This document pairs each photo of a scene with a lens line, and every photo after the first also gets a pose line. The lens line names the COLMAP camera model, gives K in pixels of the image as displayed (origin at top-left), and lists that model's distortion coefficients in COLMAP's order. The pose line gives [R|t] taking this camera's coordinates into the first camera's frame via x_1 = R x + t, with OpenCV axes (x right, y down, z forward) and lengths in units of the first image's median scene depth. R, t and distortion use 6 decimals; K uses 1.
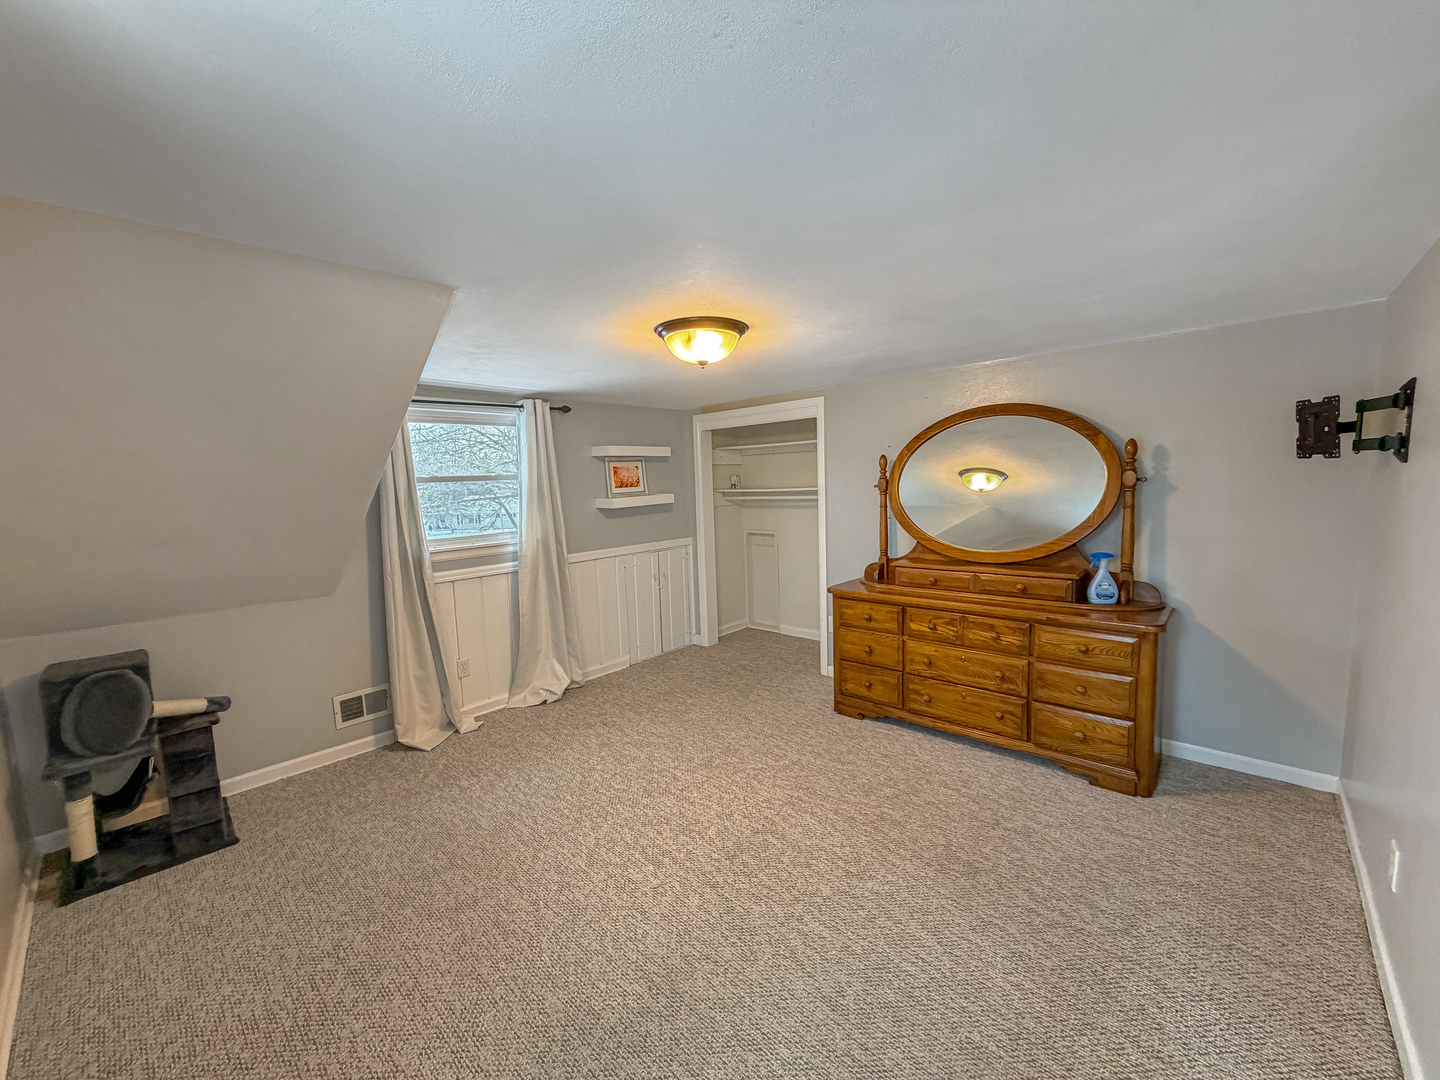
lens RADIAL K [[568.9, 0, 718.0], [0, 568.9, 539.2], [0, 0, 1]] dist [-0.000895, 0.000061]
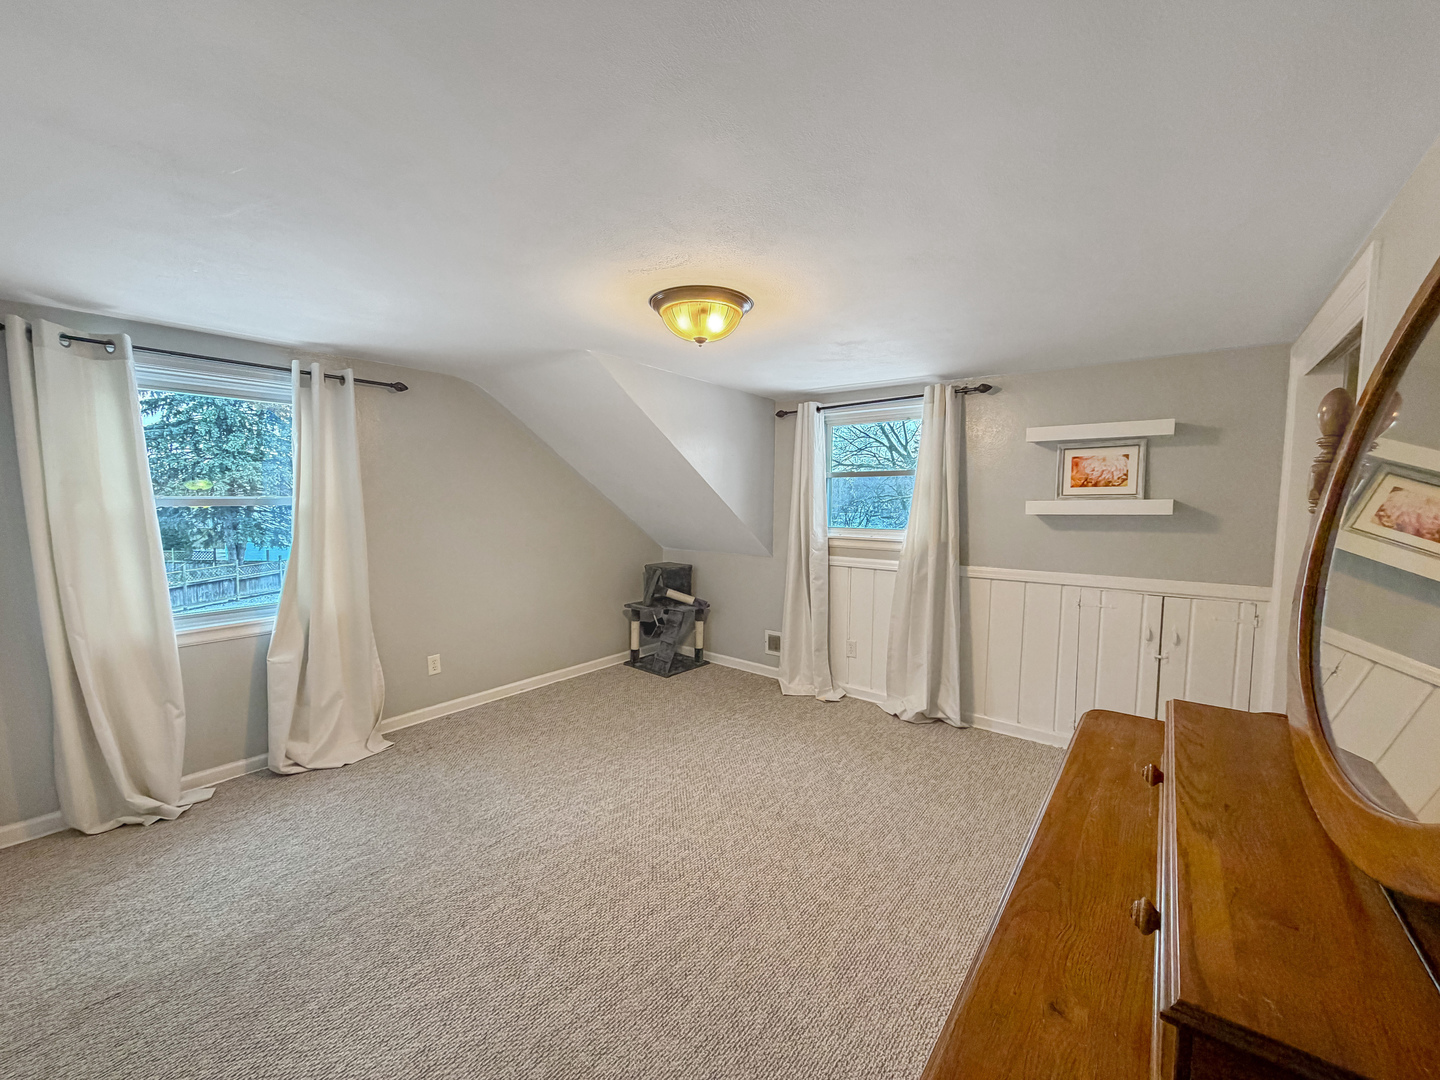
lens RADIAL K [[568.9, 0, 718.0], [0, 568.9, 539.2], [0, 0, 1]] dist [-0.000895, 0.000061]
pose [[0.075914, 0.105824, -0.991483, 0.554442], [-0.111282, 0.989039, 0.097043, -0.053858], [0.990885, 0.102967, 0.086858, 0.597637]]
